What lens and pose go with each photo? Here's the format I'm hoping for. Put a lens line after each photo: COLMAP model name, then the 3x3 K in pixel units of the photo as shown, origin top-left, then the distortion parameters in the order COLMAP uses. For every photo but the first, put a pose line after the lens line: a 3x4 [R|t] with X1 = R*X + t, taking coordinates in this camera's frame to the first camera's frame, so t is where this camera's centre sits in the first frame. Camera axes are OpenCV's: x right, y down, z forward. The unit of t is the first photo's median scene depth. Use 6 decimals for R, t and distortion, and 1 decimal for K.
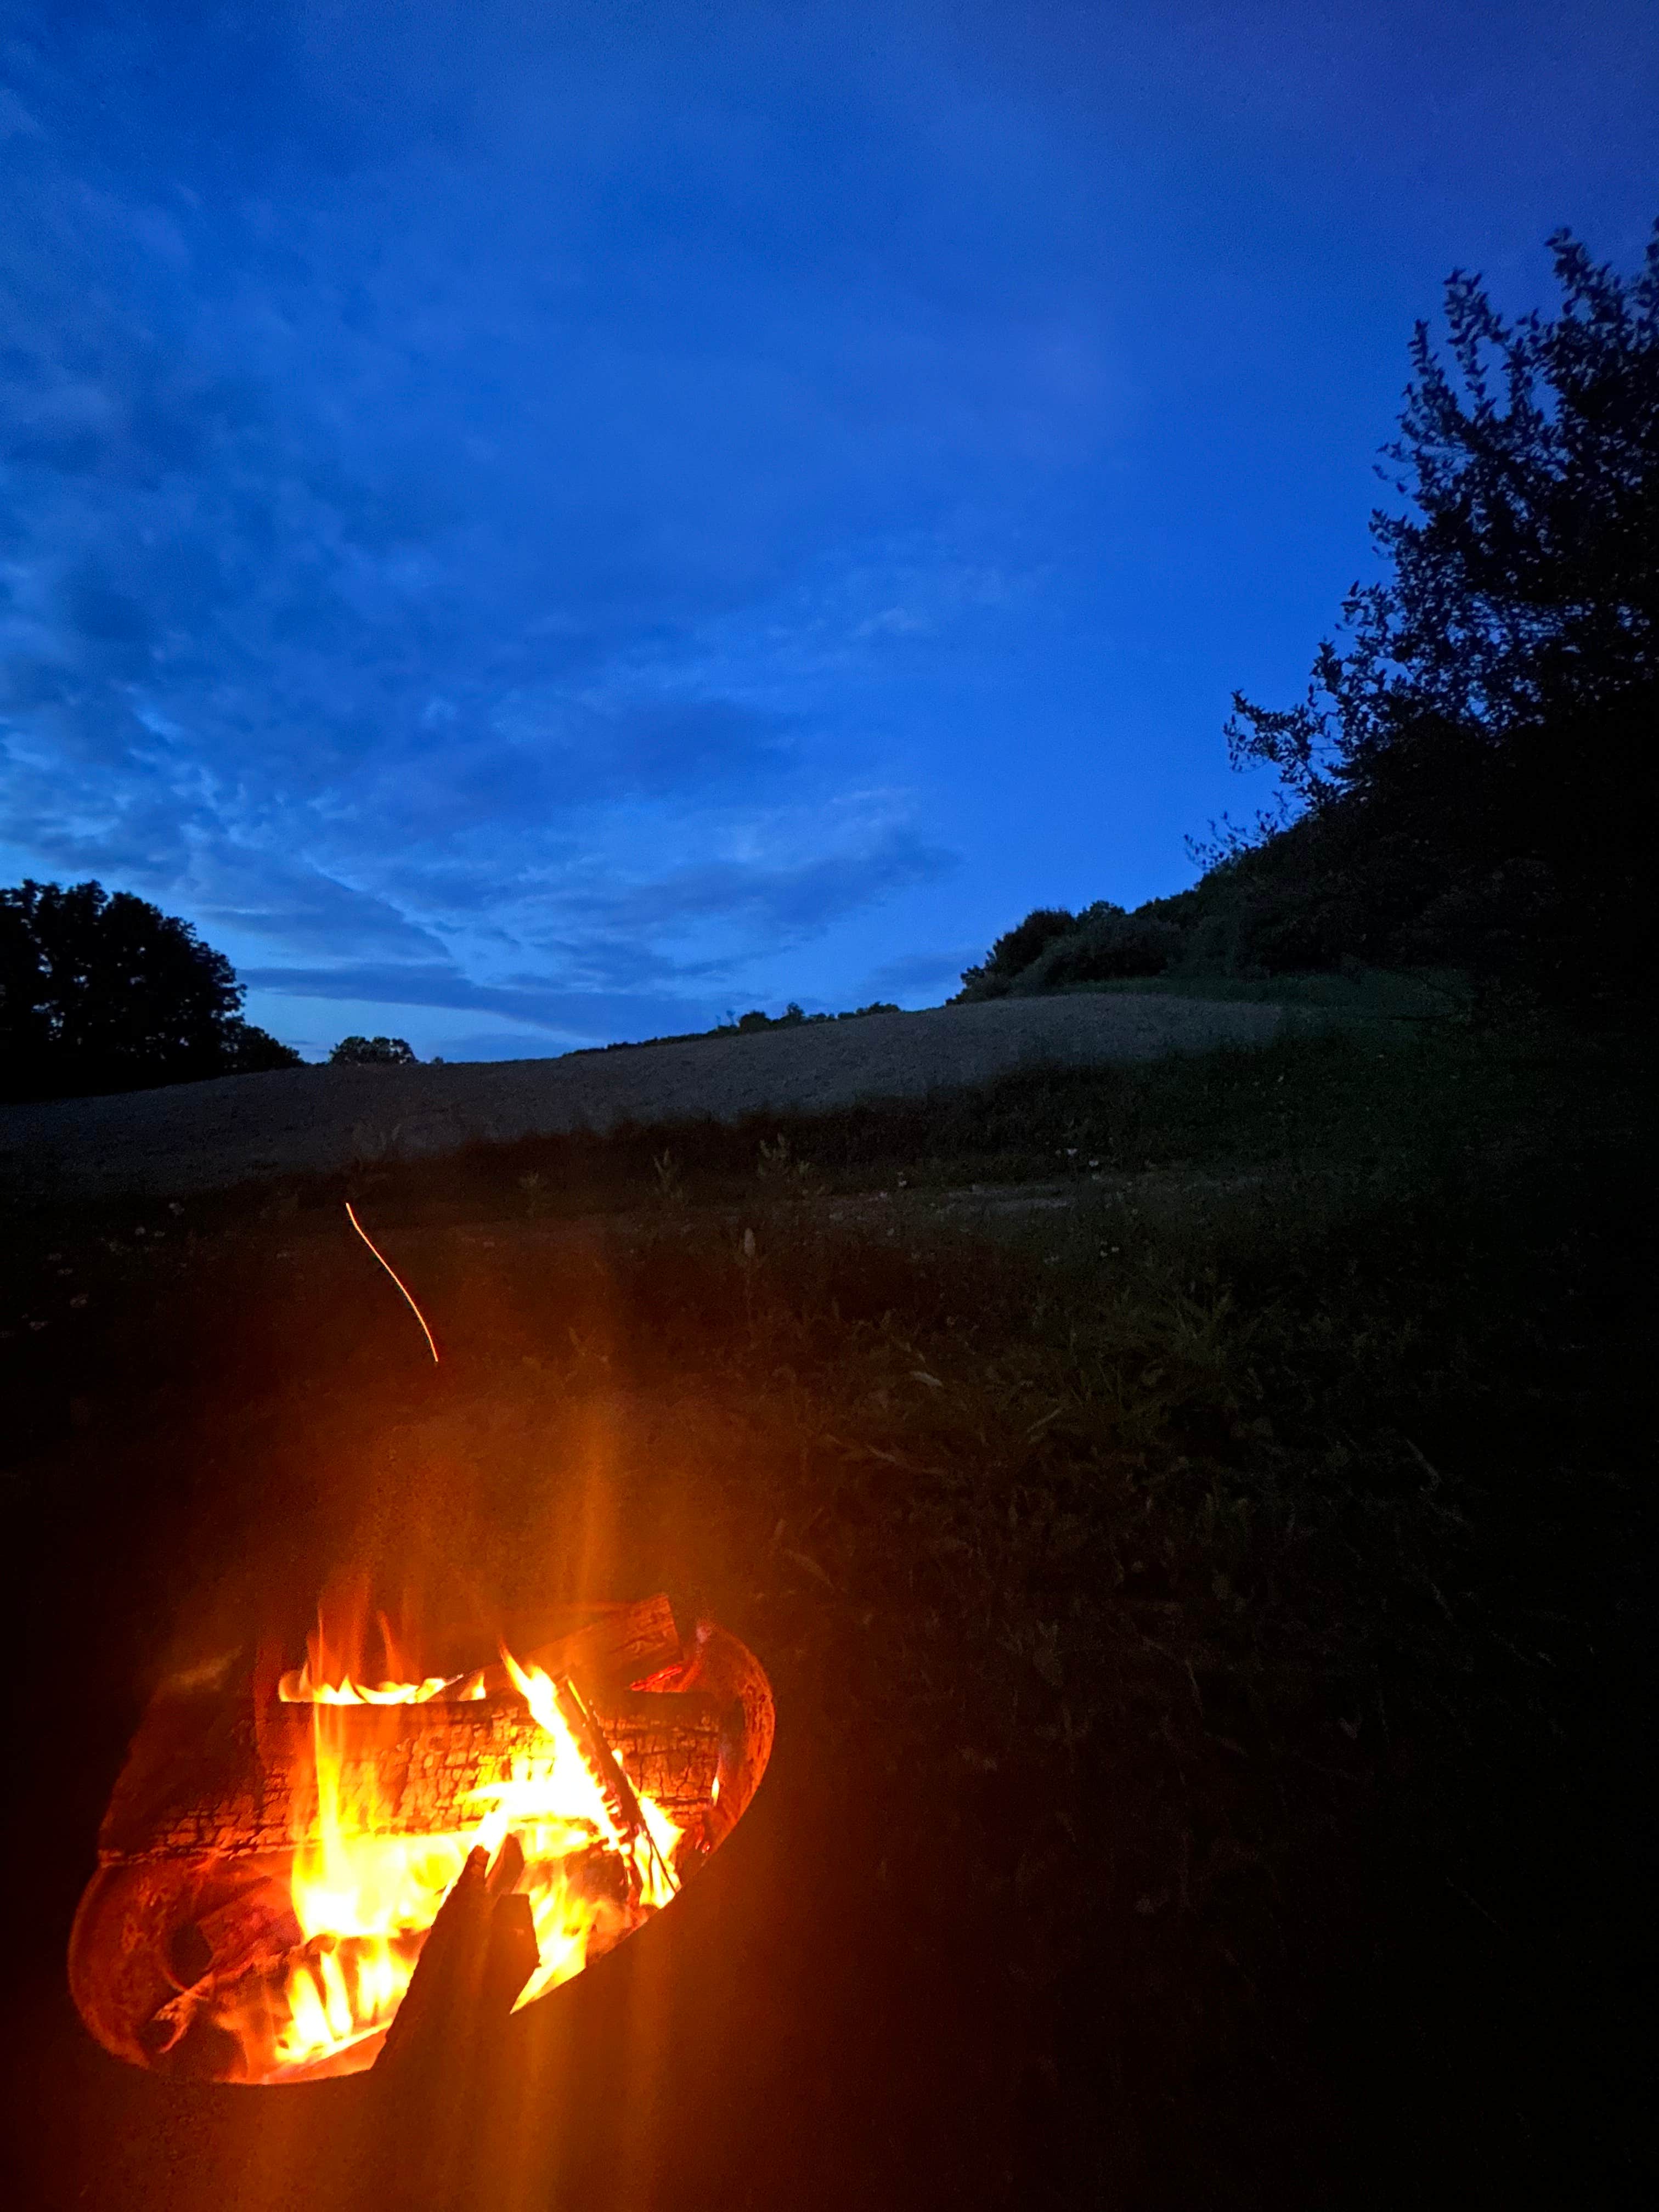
lens RADIAL K [[3367.4, 0, 829.6], [0, 3367.4, 1105.0], [0, 0, 1]] dist [0.073023, 0.000000]
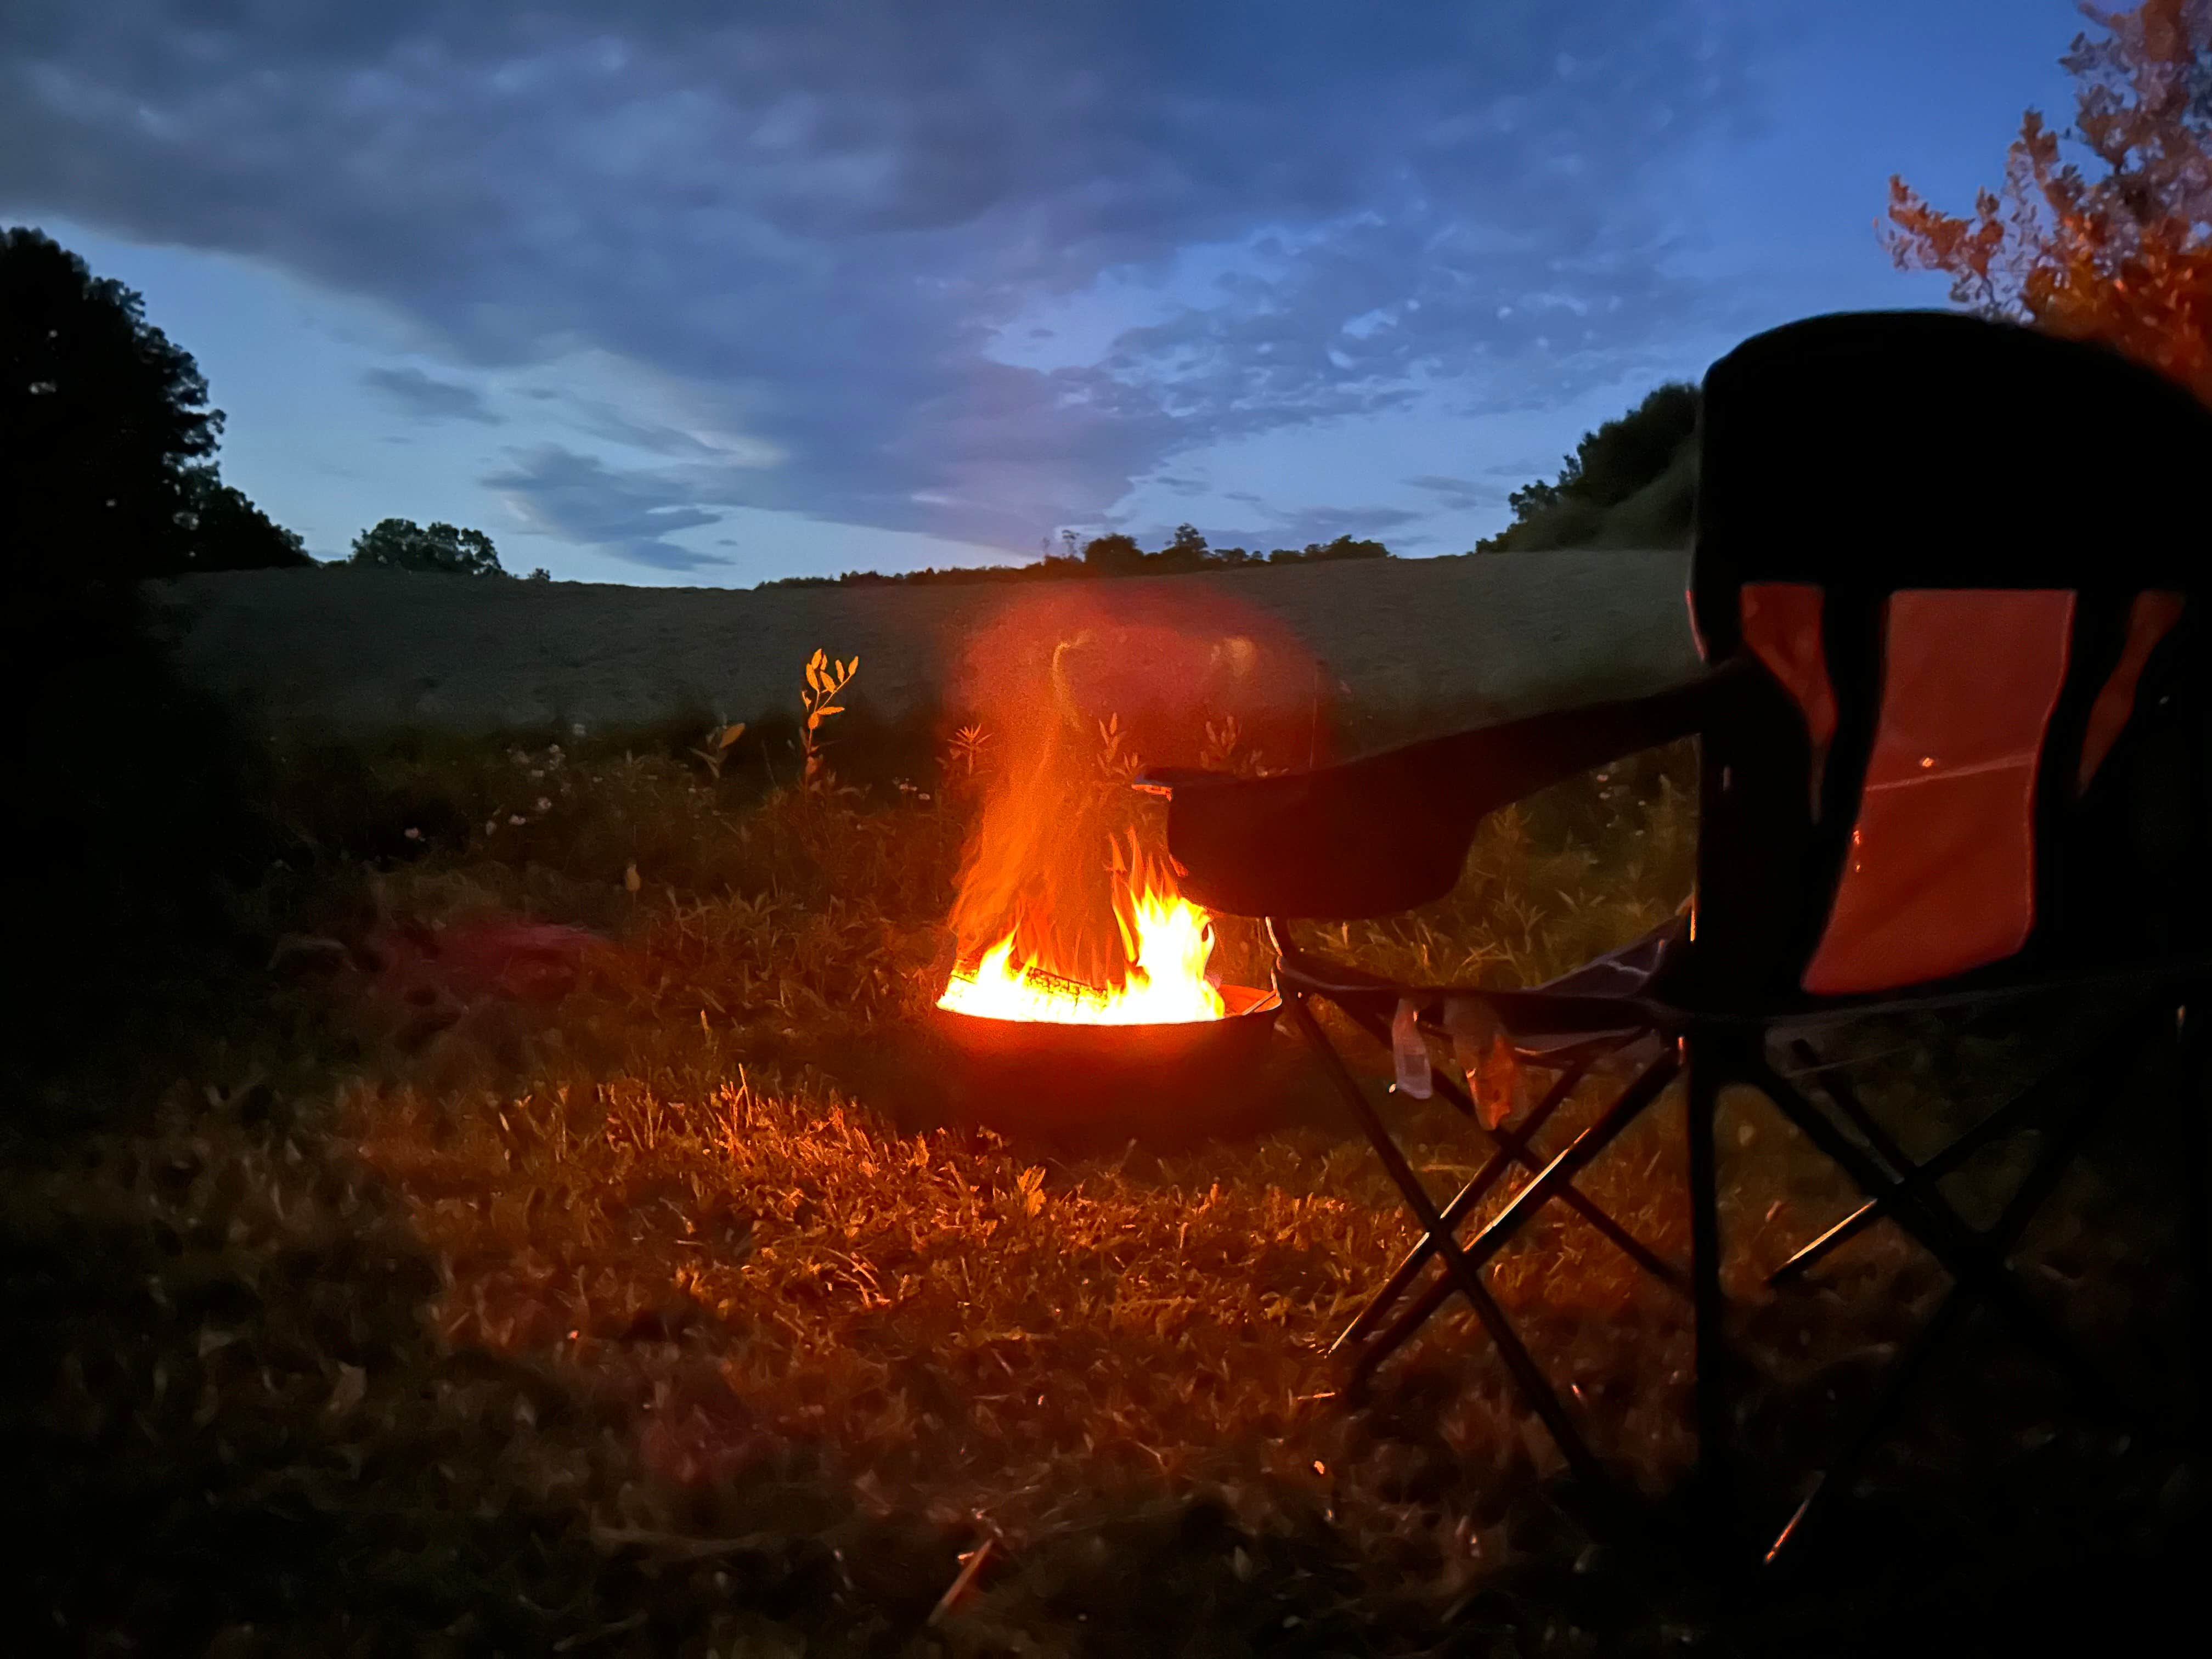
lens RADIAL K [[3367.4, 0, 1104.8], [0, 3367.4, 828.5], [0, 0, 1]] dist [0.073023, 0.000000]
pose [[0.994128, 0.089696, -0.060537, 0.012302], [-0.086516, 0.994826, 0.053249, -0.009463], [0.064999, -0.047699, 0.996745, 0.450868]]
